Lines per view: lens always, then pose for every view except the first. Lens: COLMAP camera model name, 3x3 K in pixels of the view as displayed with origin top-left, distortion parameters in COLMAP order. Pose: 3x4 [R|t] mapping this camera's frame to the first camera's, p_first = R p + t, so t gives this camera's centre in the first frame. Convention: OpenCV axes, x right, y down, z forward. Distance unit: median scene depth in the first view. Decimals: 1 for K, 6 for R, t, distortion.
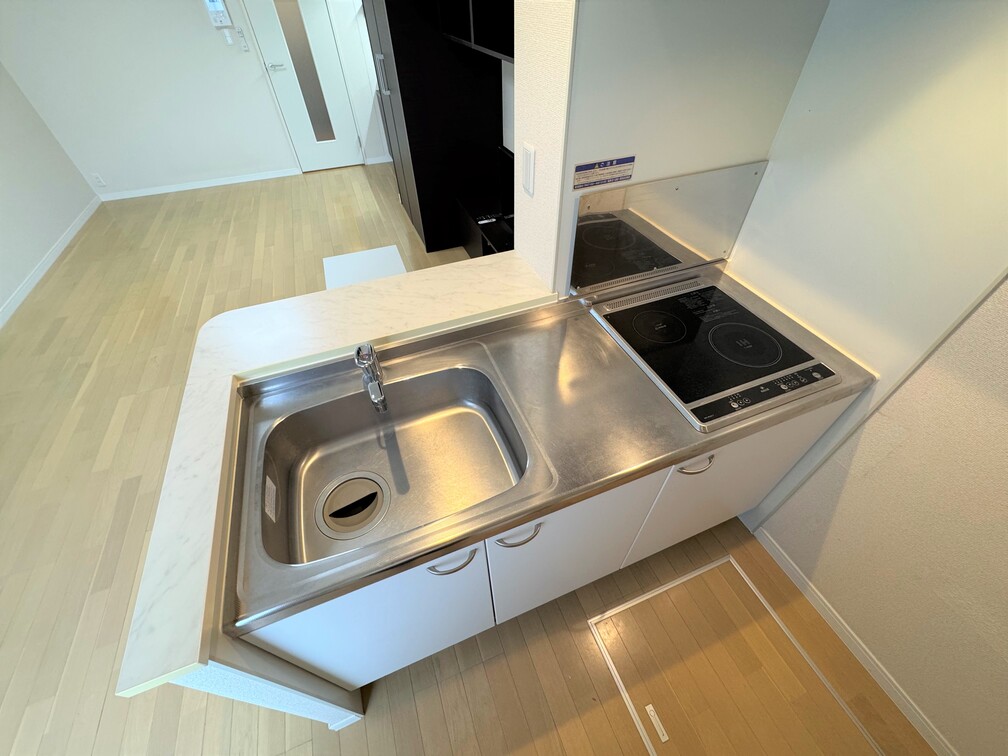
lens RADIAL K [[401.9, 0, 502.1], [0, 401.9, 377.8], [0, 0, 1]] dist [-0.002105, -0.000213]
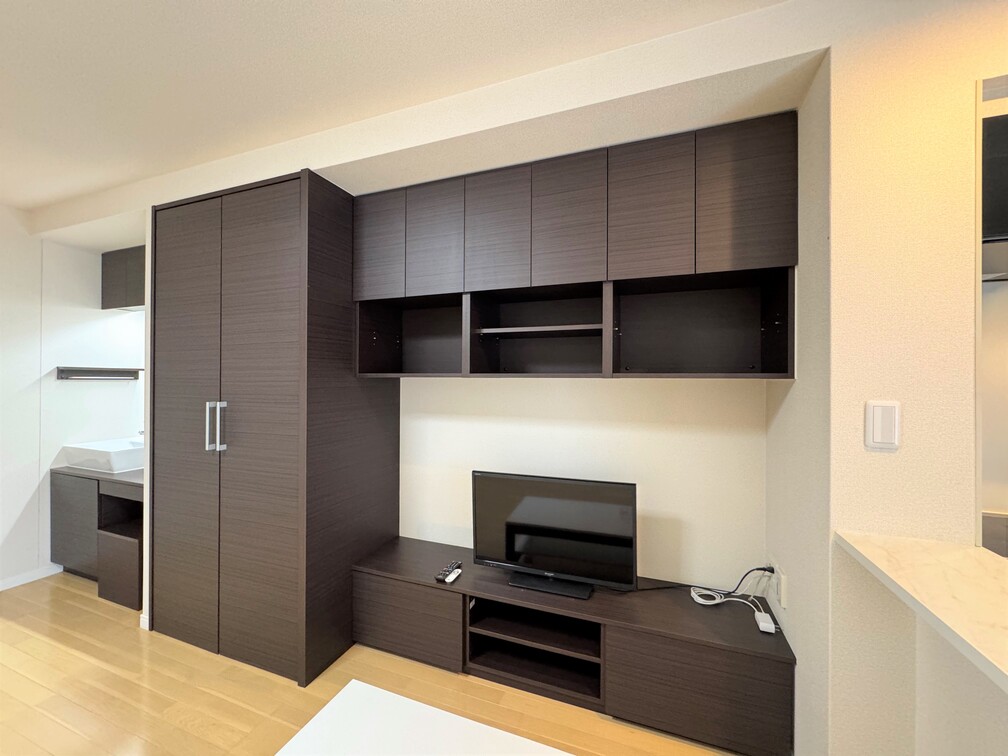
lens RADIAL K [[401.9, 0, 502.1], [0, 401.9, 377.8], [0, 0, 1]] dist [-0.002105, -0.000213]
pose [[0.666620, 0.023885, 0.745015, -0.412981], [0.519201, 0.702269, -0.487082, -0.202698], [-0.534835, 0.711511, 0.455746, 0.326033]]
